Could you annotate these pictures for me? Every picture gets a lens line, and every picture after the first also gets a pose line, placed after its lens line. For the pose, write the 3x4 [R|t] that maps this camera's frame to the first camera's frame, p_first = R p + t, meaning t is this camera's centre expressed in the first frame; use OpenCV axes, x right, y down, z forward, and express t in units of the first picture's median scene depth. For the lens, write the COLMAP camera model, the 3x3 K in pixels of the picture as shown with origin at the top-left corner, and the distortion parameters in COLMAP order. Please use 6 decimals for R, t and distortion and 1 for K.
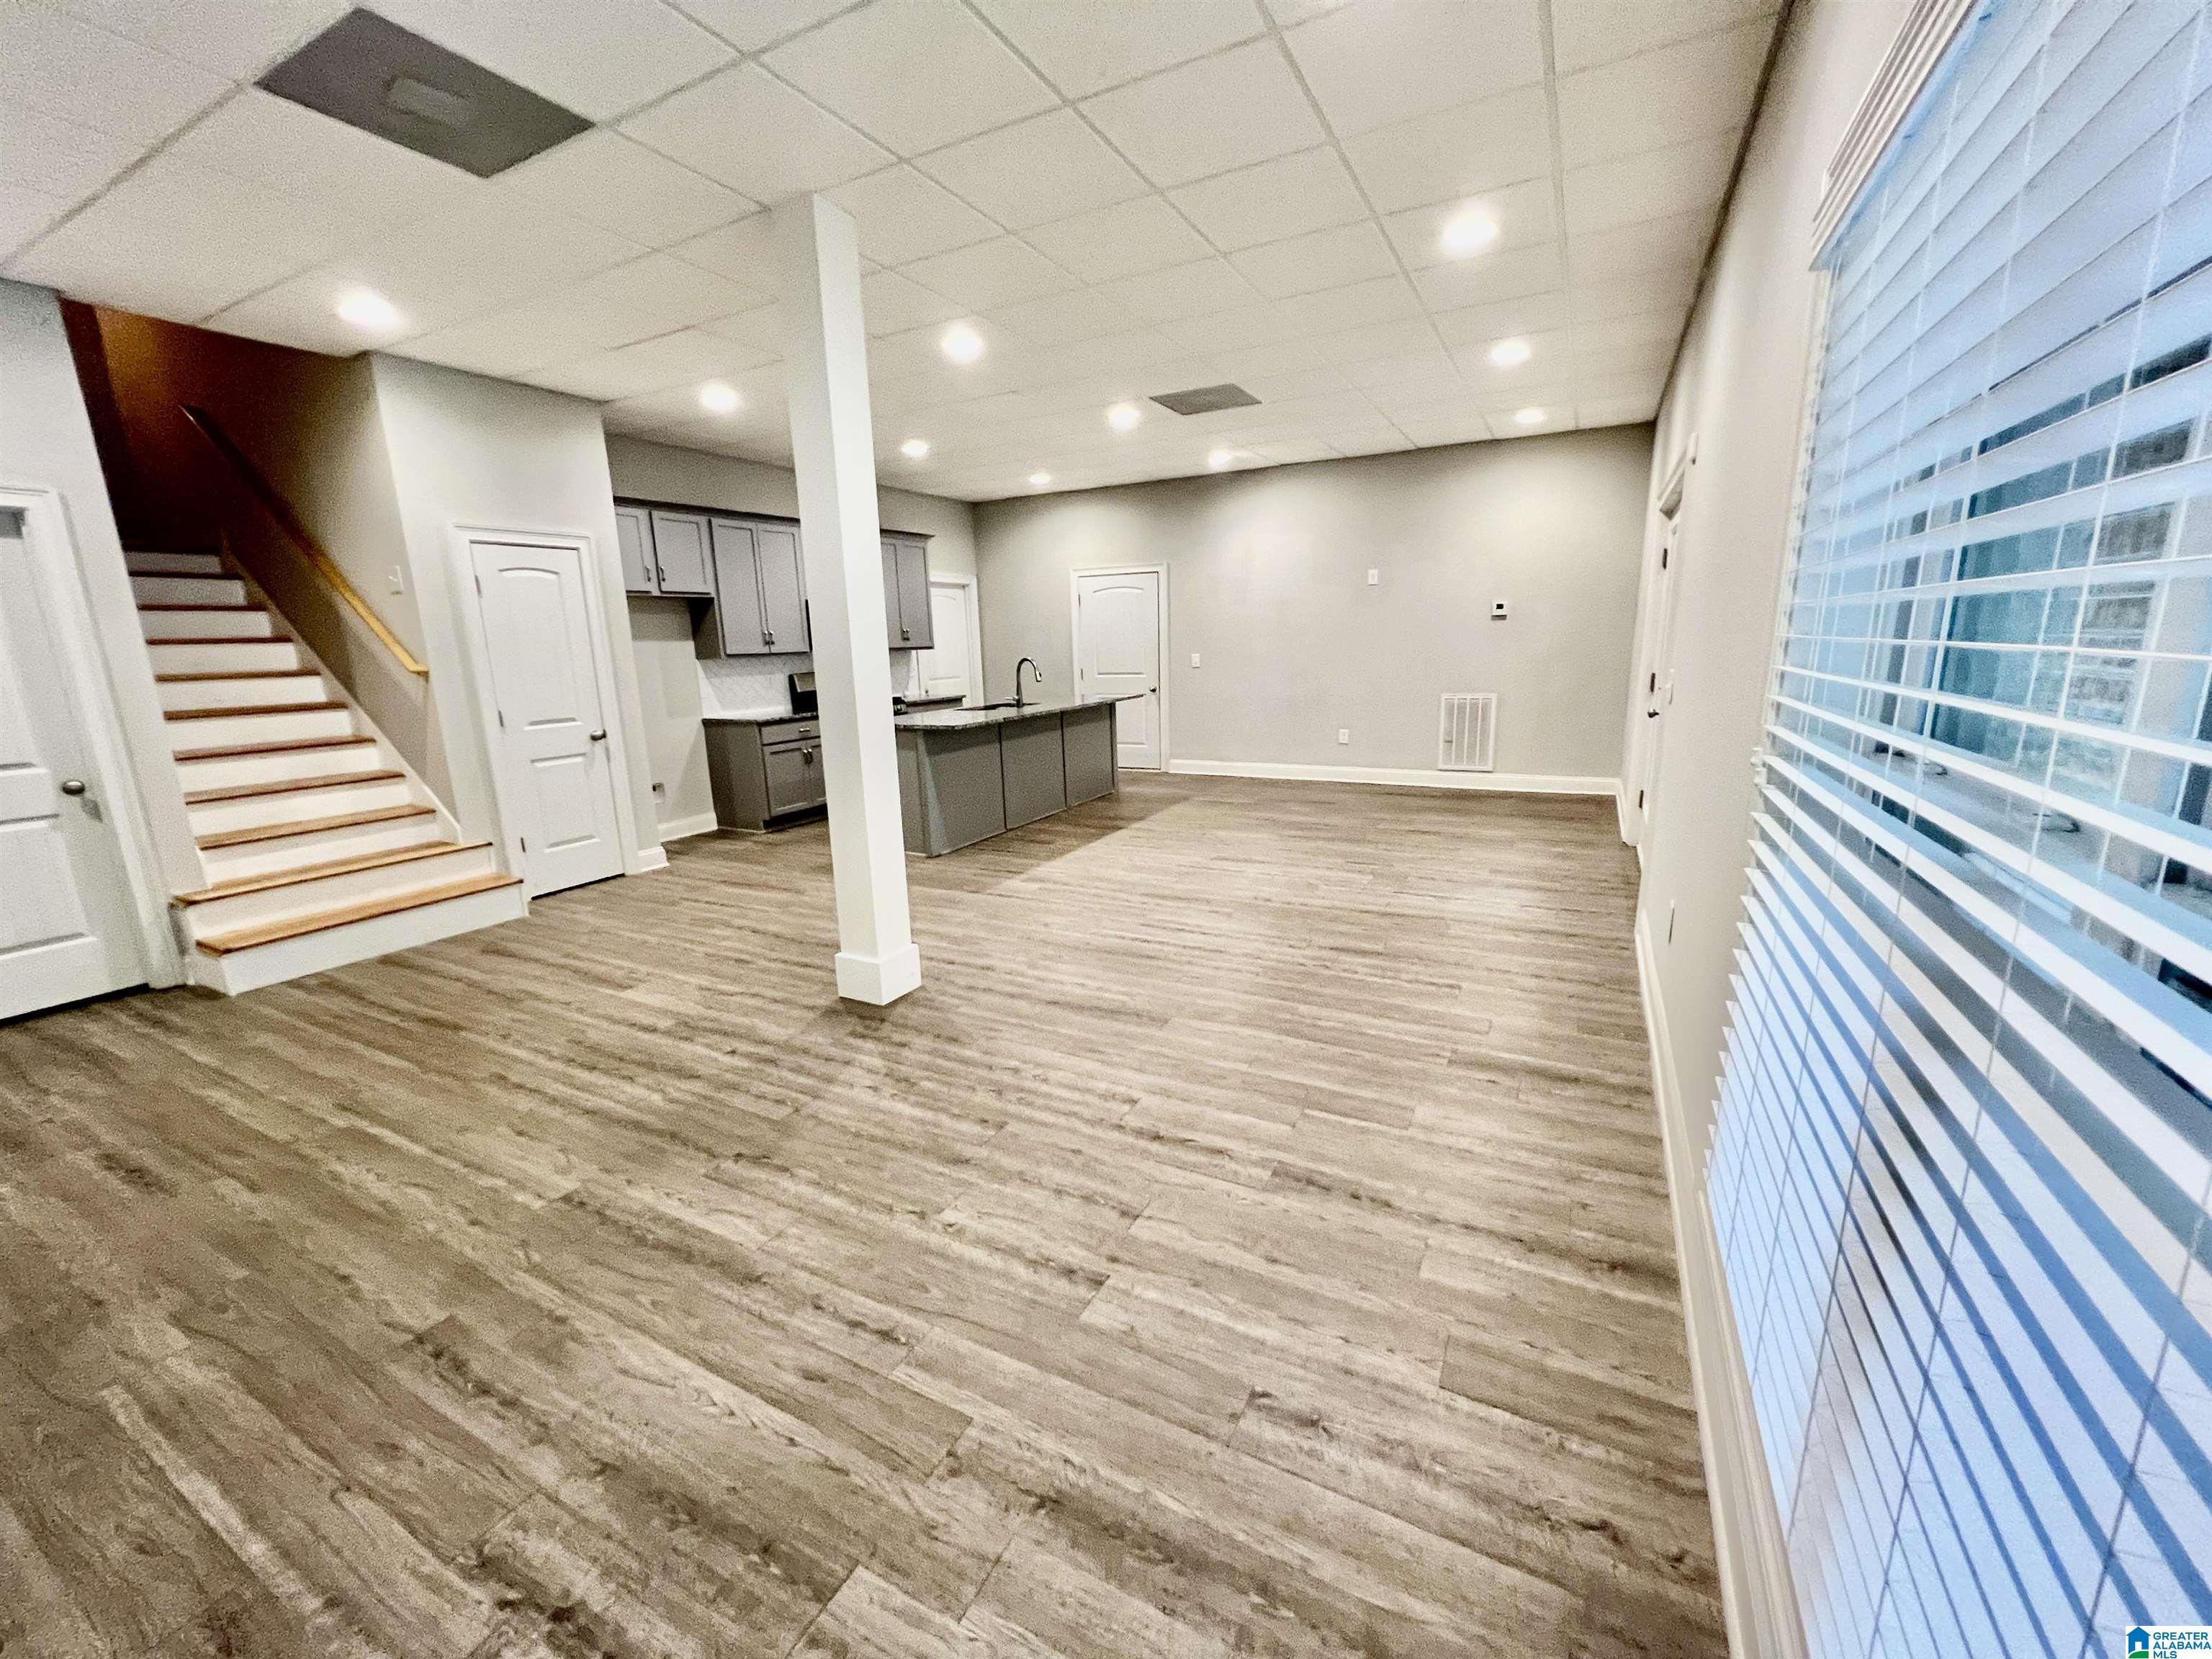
lens RADIAL K [[881.3, 0, 1103.1], [0, 881.3, 828.3], [0, 0, 1]] dist [0.002323, 0.001433]
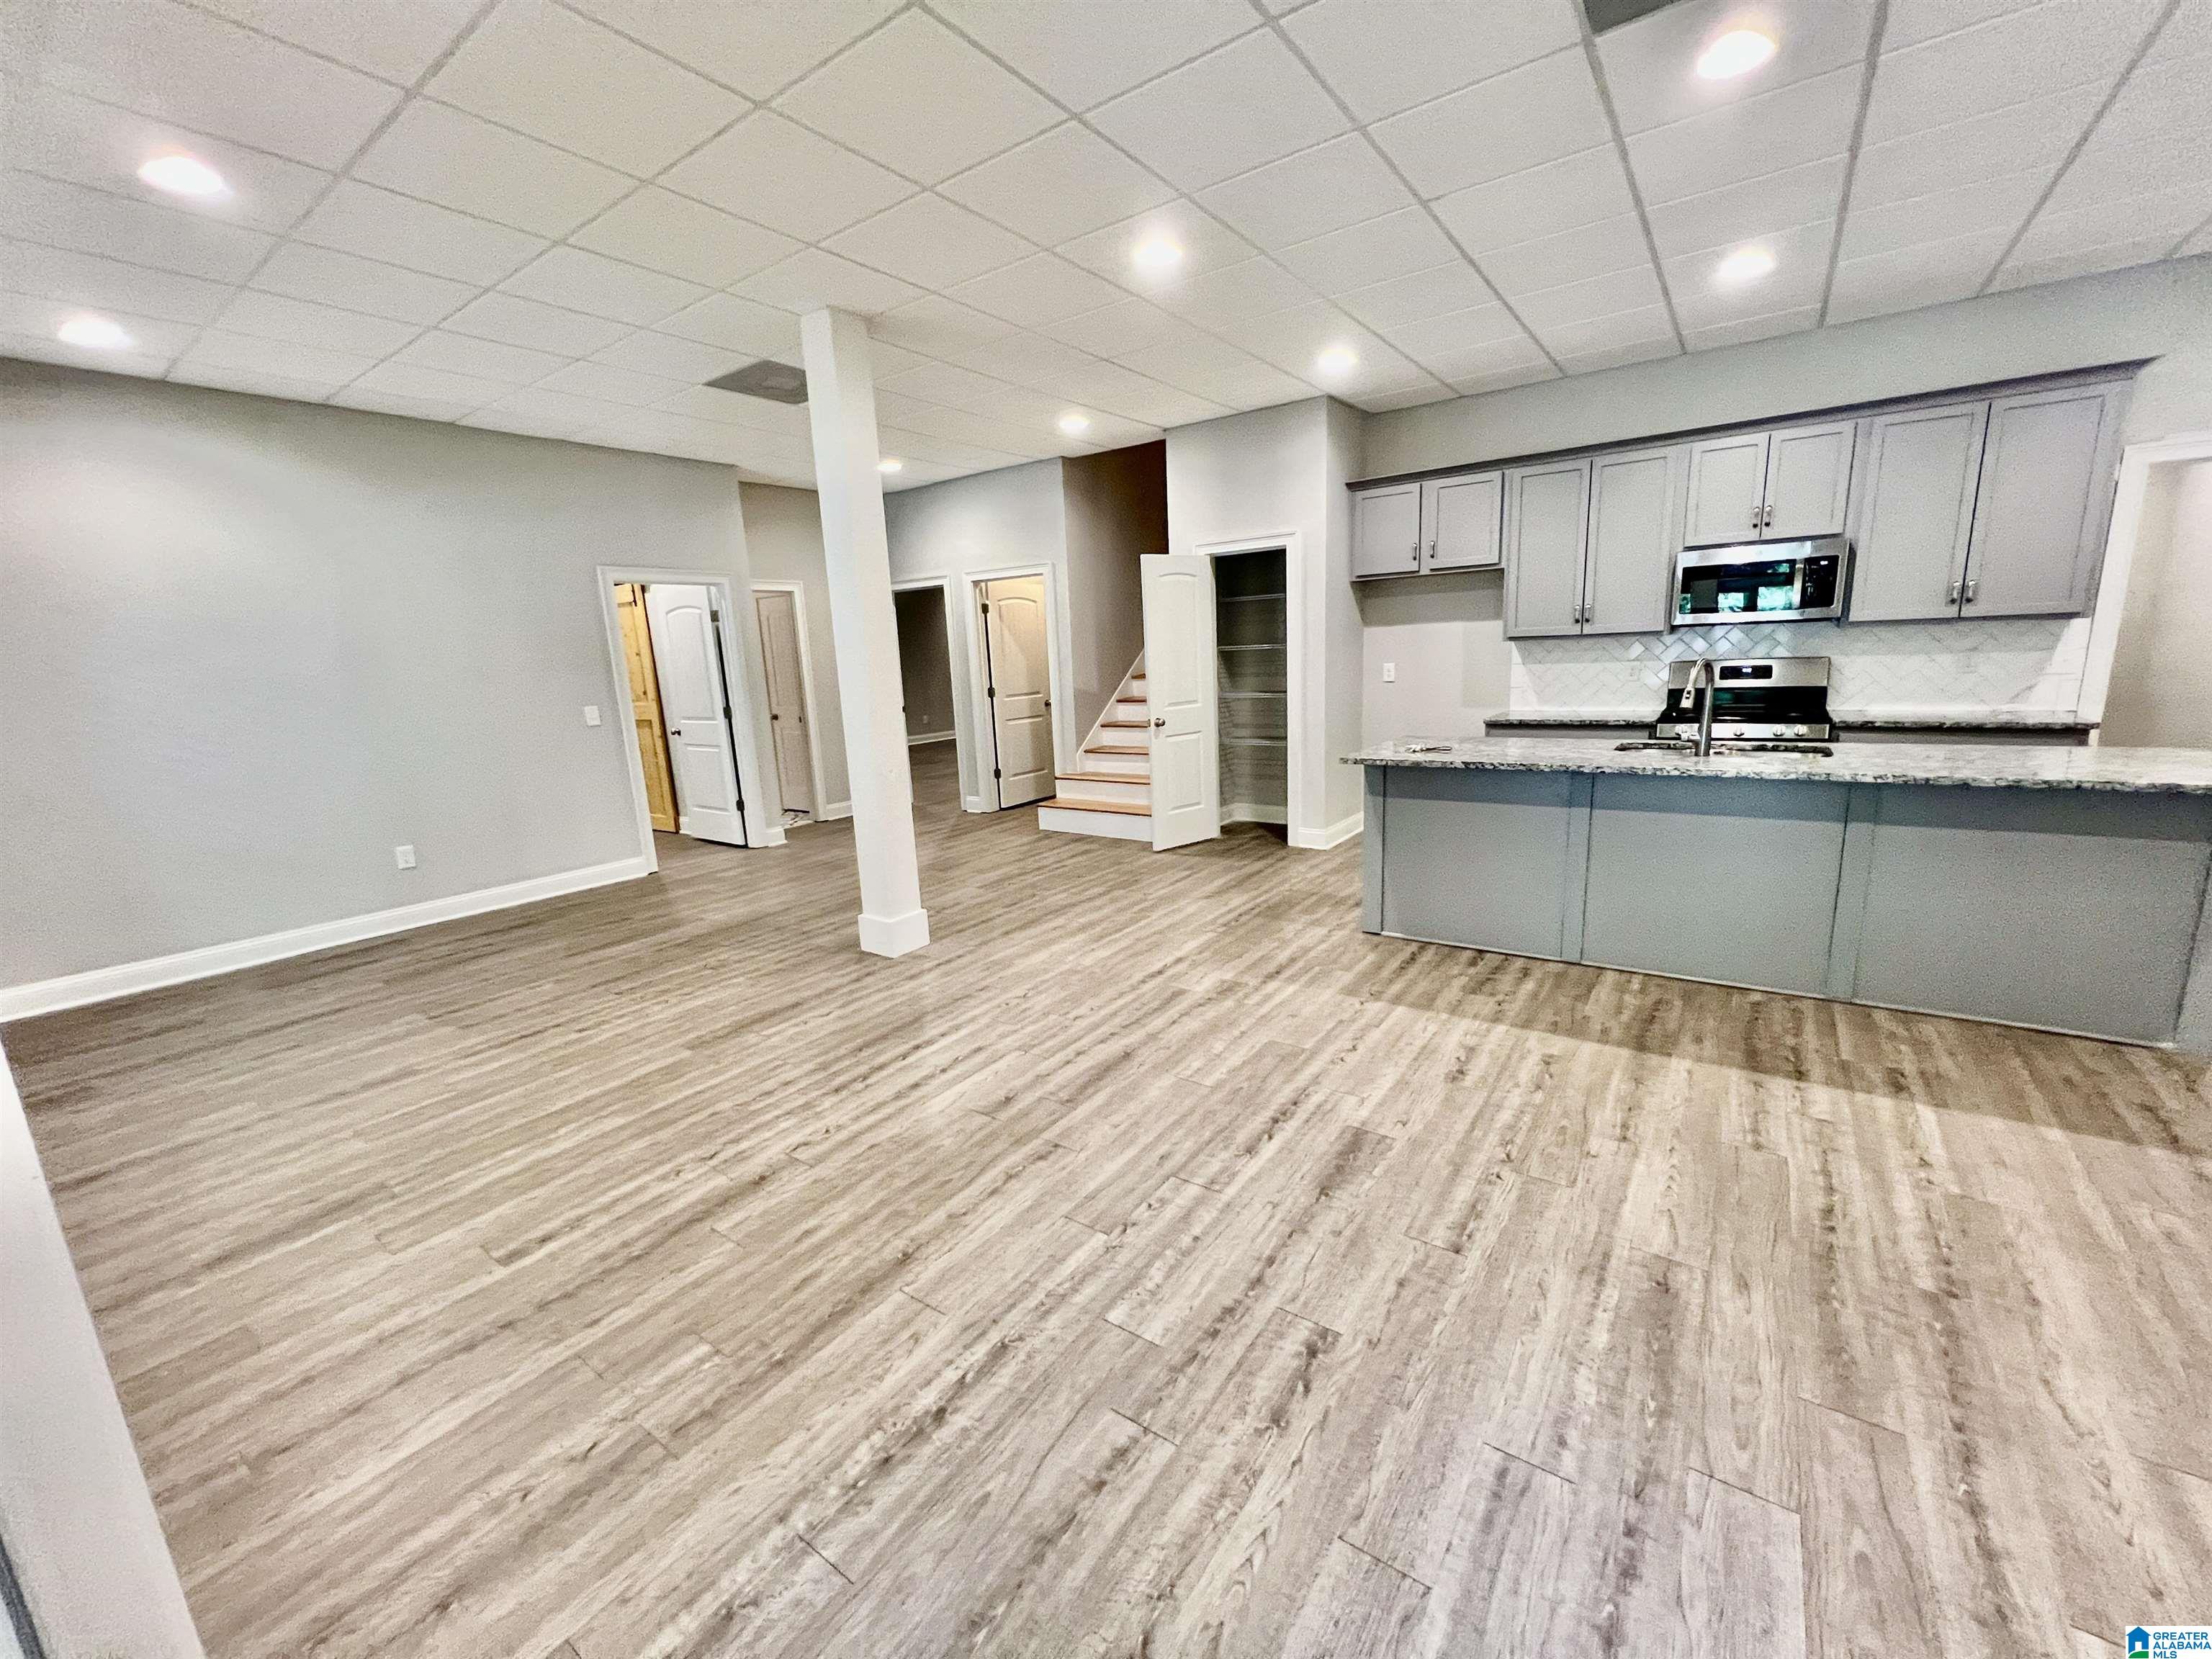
lens RADIAL K [[881.3, 0, 1100.6], [0, 881.3, 836.3], [0, 0, 1]] dist [0.002323, 0.001433]
pose [[-0.129561, 0.242785, -0.961389, 0.862349], [-0.159112, 0.951907, 0.261833, -0.331921], [0.978722, 0.186892, -0.084700, 1.387466]]
